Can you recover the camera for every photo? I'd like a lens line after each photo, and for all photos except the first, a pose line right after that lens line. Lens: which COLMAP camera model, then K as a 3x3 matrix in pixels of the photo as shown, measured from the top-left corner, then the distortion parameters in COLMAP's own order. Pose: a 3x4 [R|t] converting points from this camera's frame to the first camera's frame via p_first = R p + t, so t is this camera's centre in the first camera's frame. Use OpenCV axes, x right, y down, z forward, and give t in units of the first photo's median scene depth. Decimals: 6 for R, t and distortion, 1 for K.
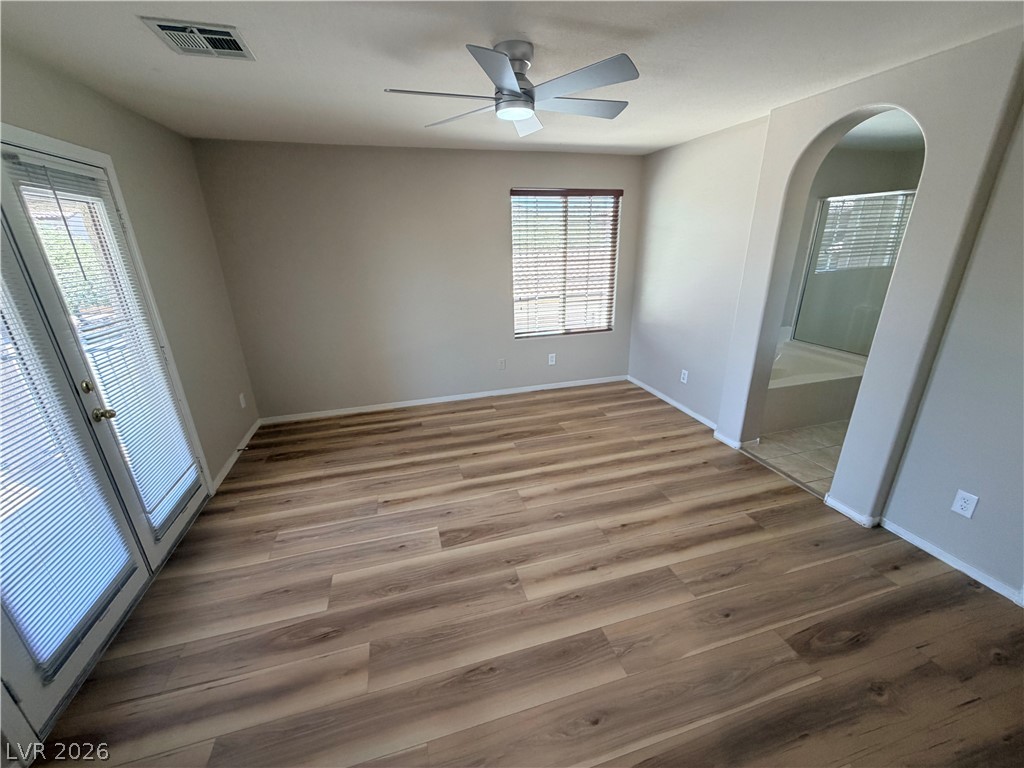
lens RADIAL K [[409.1, 0, 510.3], [0, 409.1, 384.8], [0, 0, 1]] dist [0.000051, 0.000377]
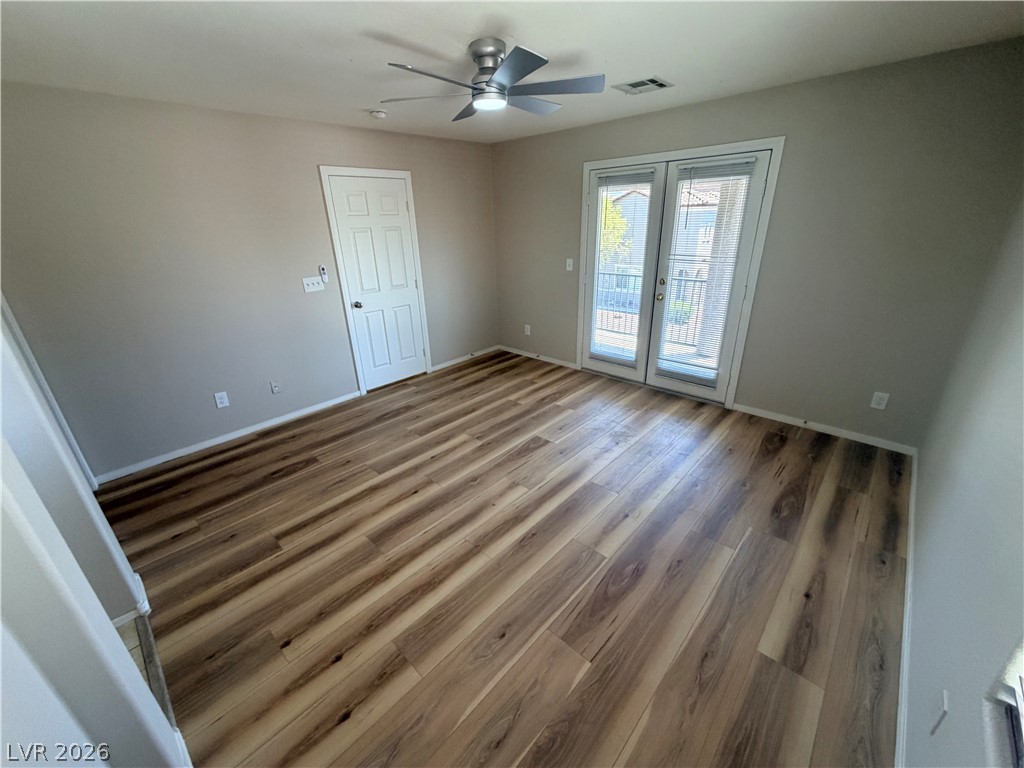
lens RADIAL K [[409.1, 0, 510.3], [0, 409.1, 384.8], [0, 0, 1]] dist [0.000051, 0.000377]
pose [[-0.858676, 0.236520, -0.454680, 0.359262], [-0.126486, 0.761912, 0.635210, -0.436569], [0.496666, 0.602950, -0.624319, 1.200759]]
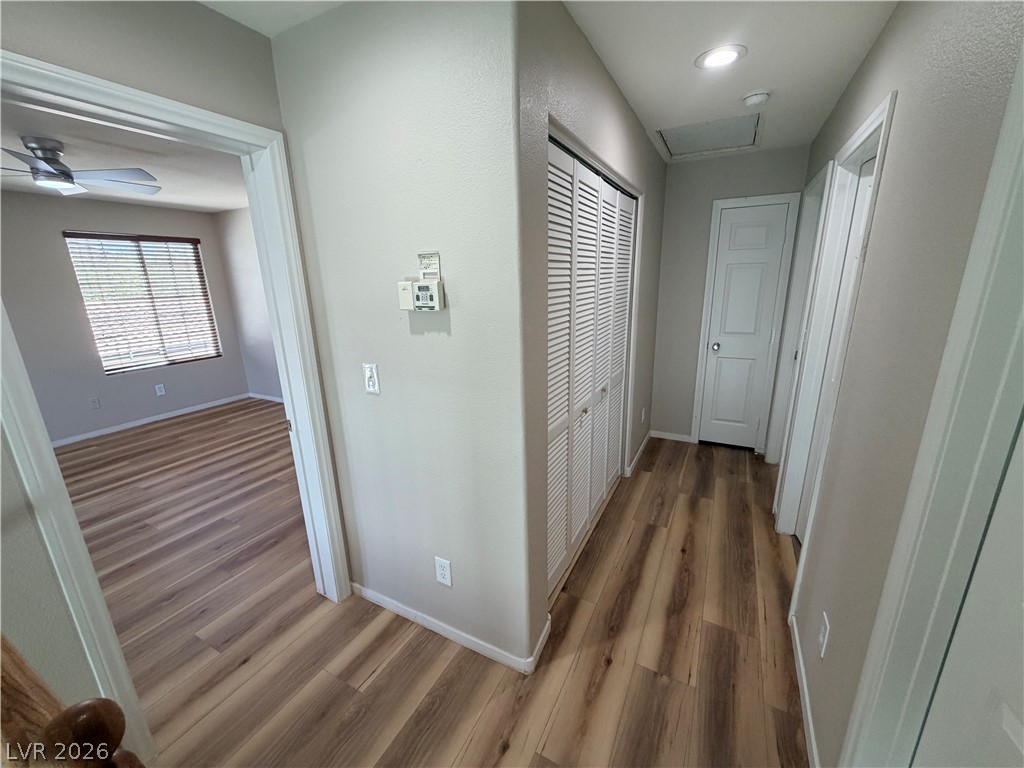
lens RADIAL K [[409.1, 0, 510.3], [0, 409.1, 384.8], [0, 0, 1]] dist [0.000051, 0.000377]
pose [[0.695386, -0.181580, 0.695318, -0.002256], [0.252415, 0.967619, 0.000251, 0.208849], [-0.672848, 0.175334, 0.718702, -0.500626]]
